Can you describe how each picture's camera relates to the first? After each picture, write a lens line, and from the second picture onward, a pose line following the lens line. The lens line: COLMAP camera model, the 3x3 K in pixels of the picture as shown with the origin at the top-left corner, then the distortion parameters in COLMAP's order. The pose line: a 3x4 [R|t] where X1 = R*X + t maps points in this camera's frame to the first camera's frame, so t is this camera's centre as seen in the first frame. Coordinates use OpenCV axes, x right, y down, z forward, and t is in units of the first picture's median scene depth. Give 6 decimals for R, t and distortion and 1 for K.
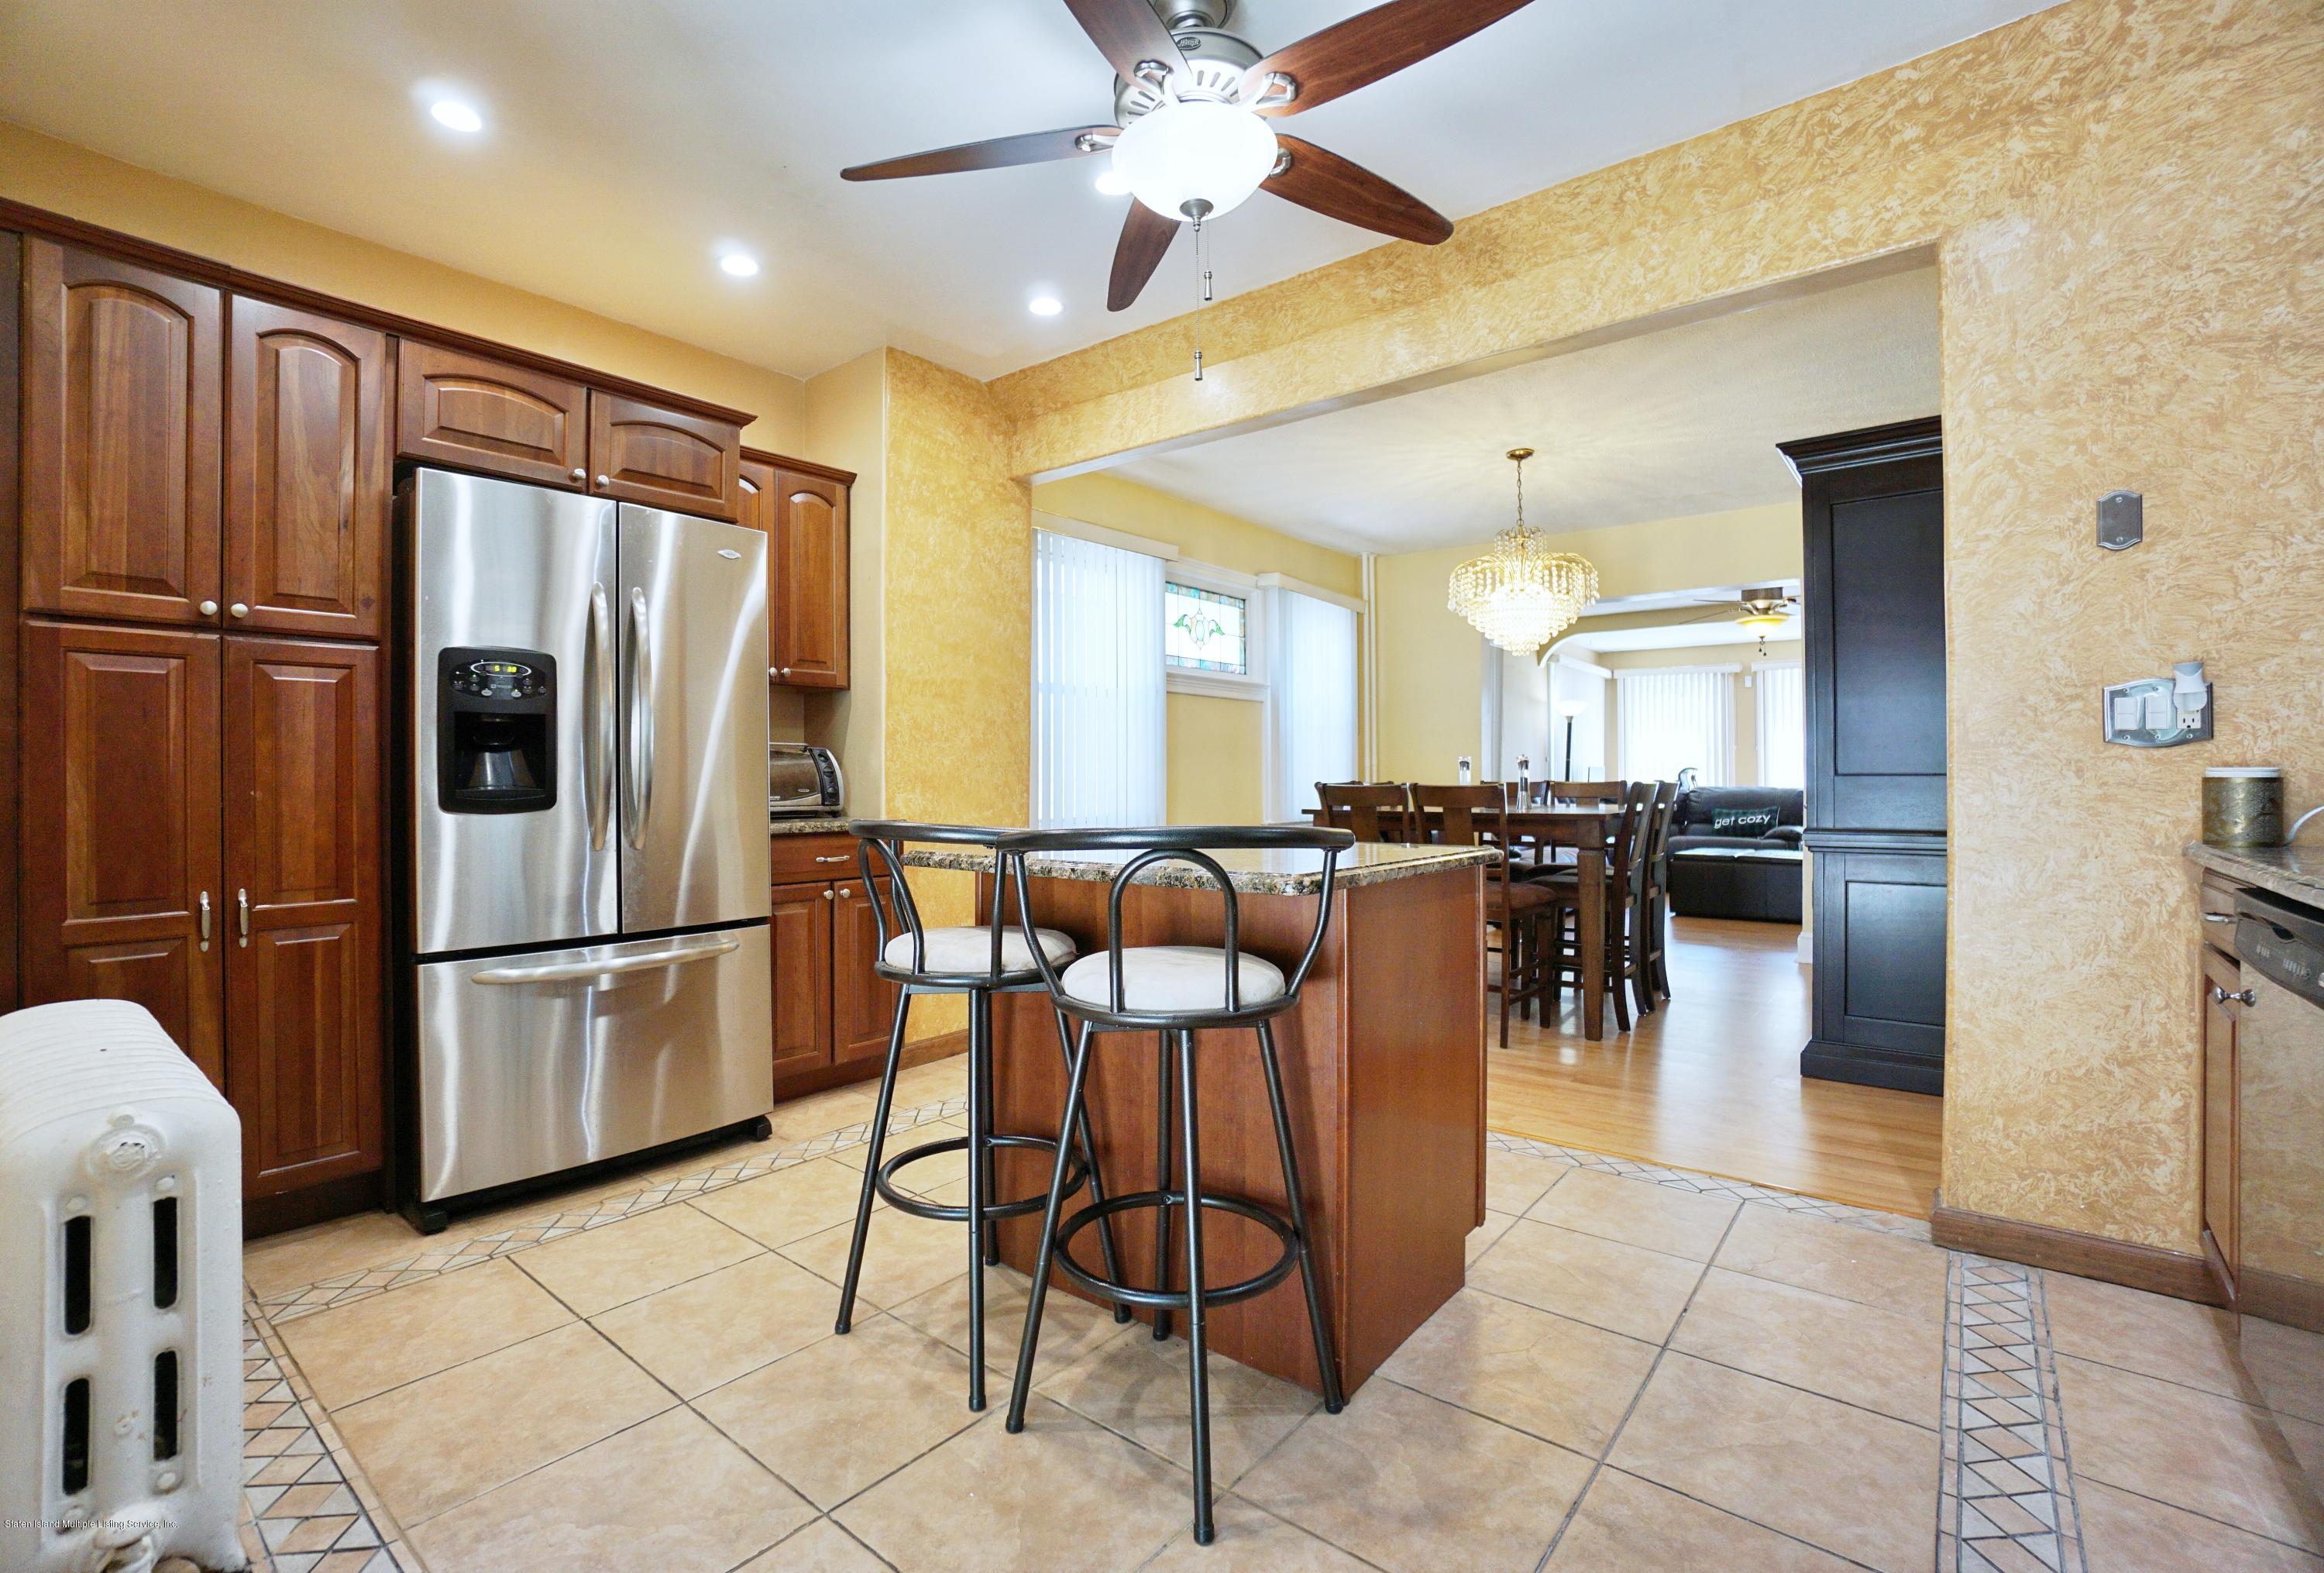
lens RADIAL K [[1045.4, 0, 1136.5], [0, 1045.4, 775.7], [0, 0, 1]] dist [-0.061969, 0.024212]
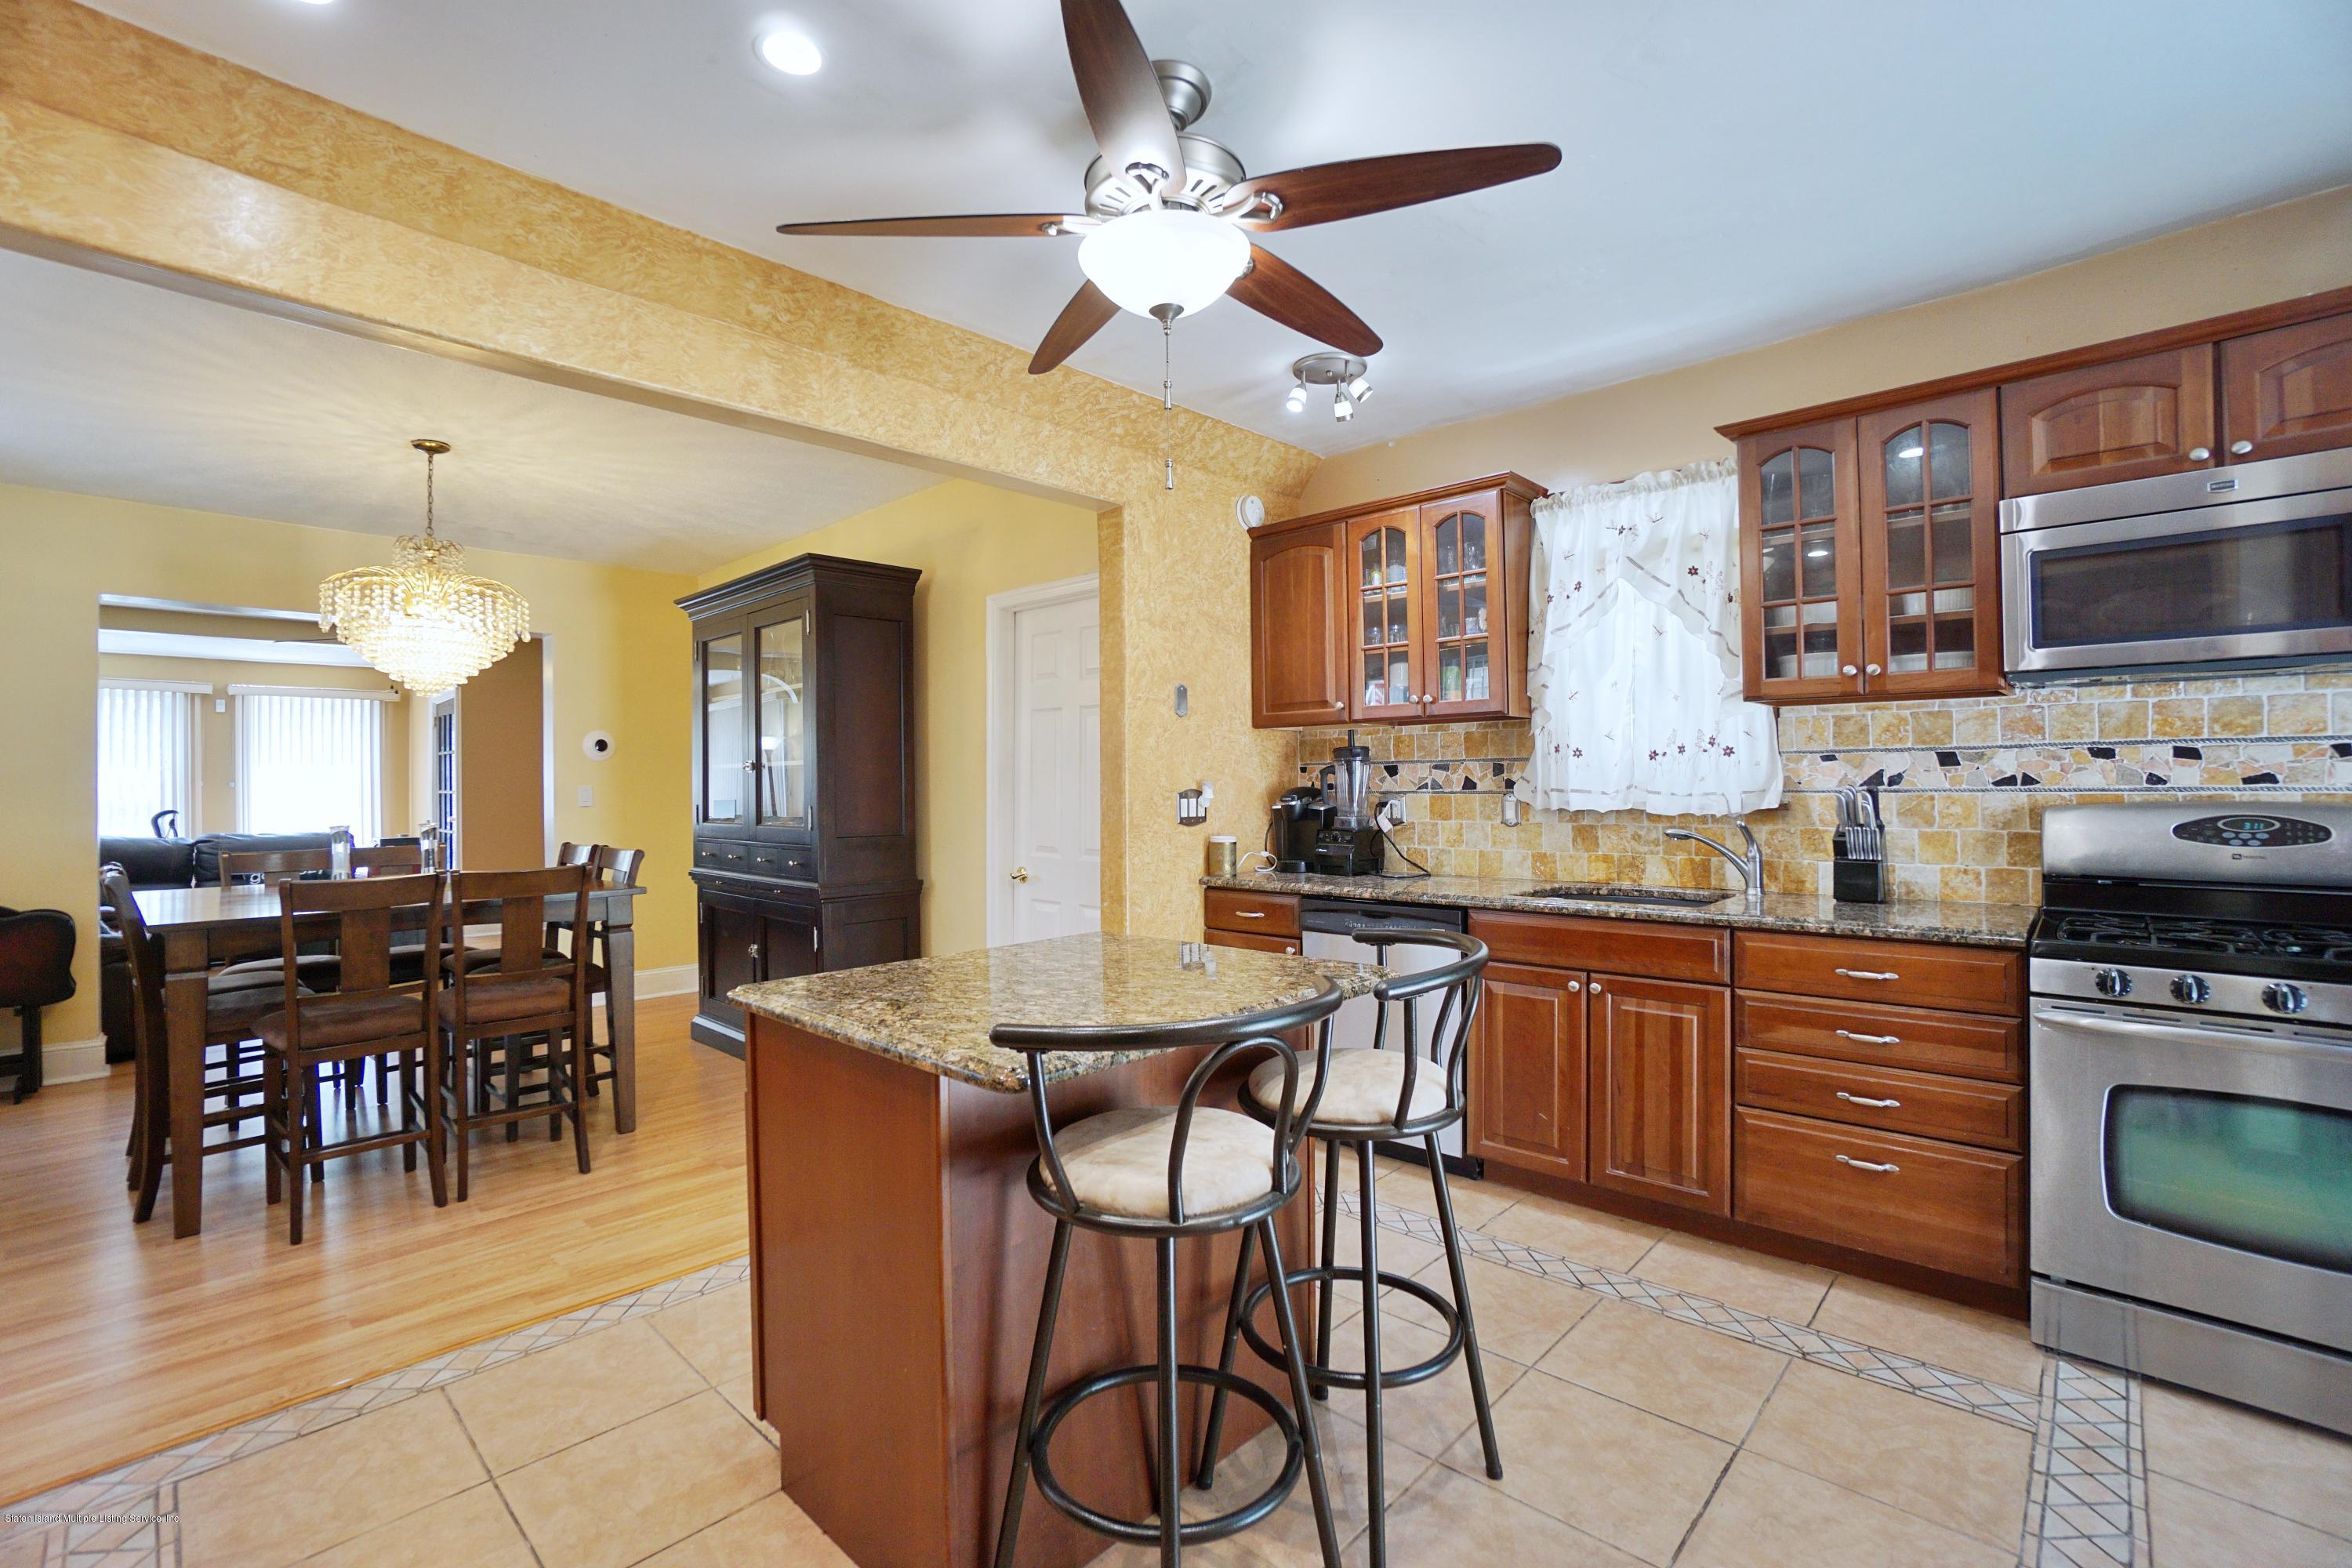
lens RADIAL K [[1031.9, 0, 1165.6], [0, 1031.9, 772.8], [0, 0, 1]] dist [-0.055825, 0.019369]
pose [[0.071366, 0.013151, 0.997364, -0.598776], [0.009341, 0.999860, -0.013852, -0.069158], [-0.997406, 0.010305, 0.071233, 0.625831]]
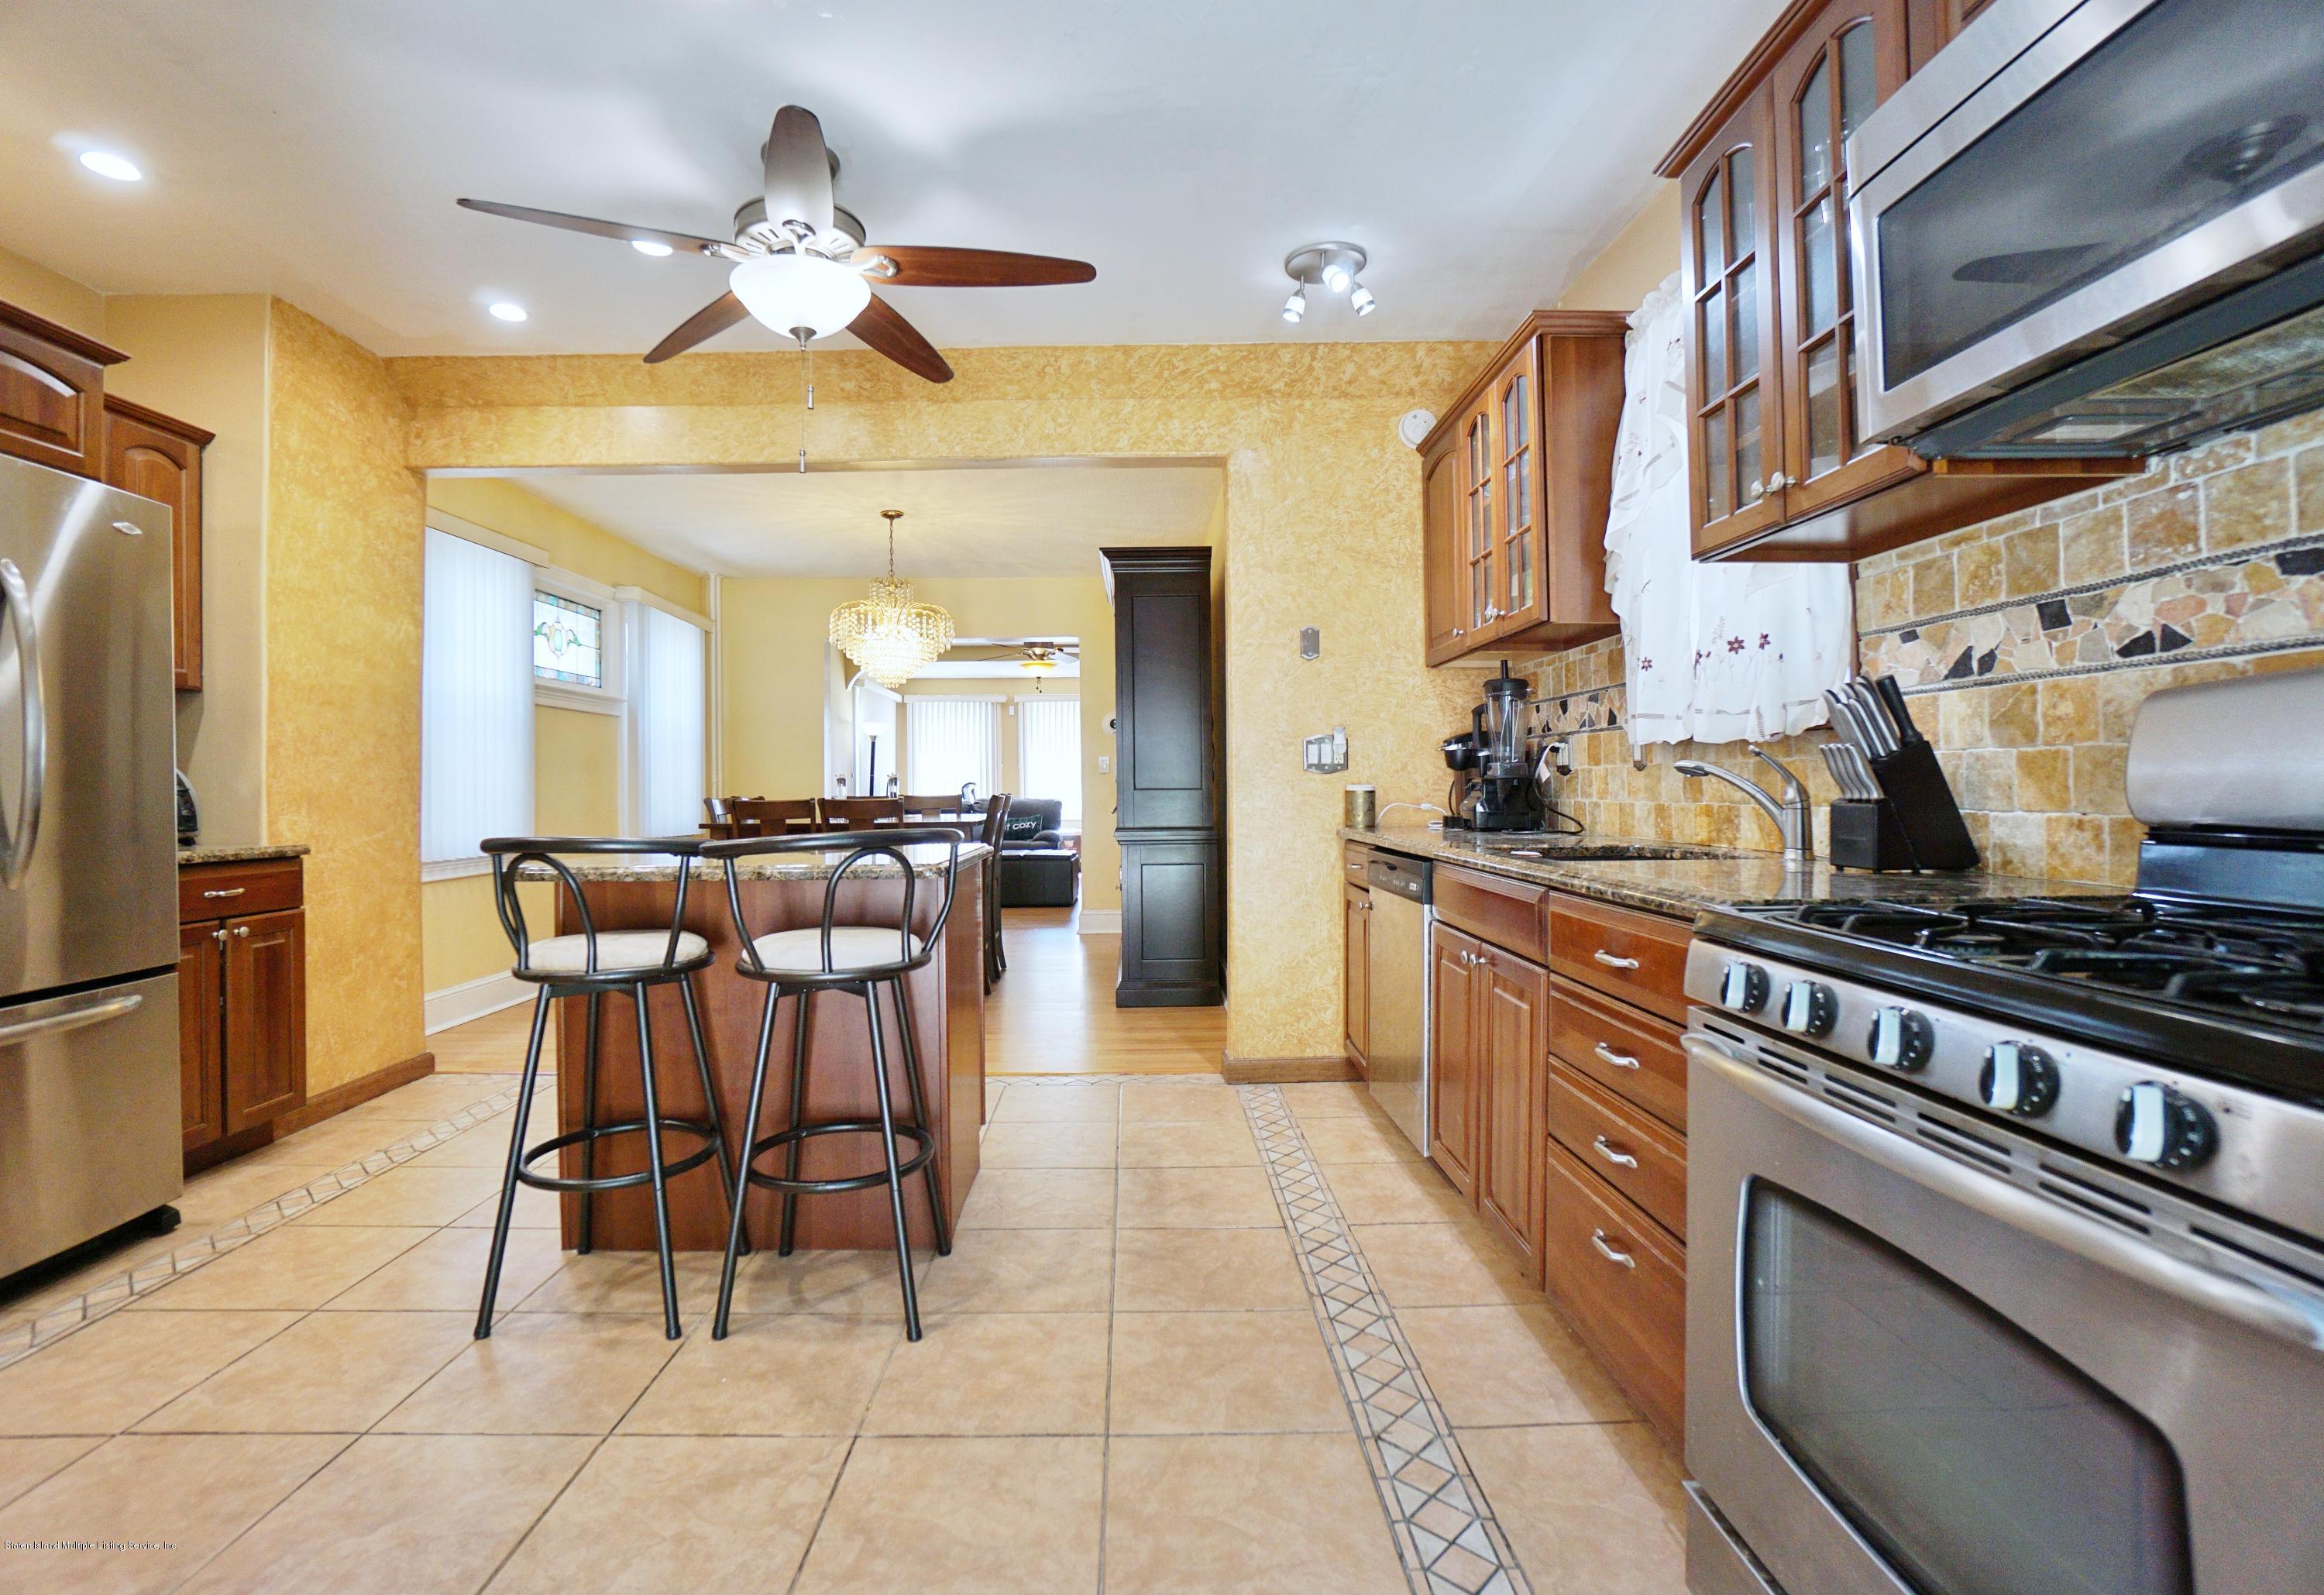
lens RADIAL K [[1047.1, 0, 1150.2], [0, 1047.1, 786.4], [0, 0, 1]] dist [-0.062302, 0.023344]
pose [[0.761762, -0.002423, 0.647852, -0.280576], [0.004520, 0.999989, -0.001574, -0.002997], [-0.647841, 0.004128, 0.761765, -0.135877]]
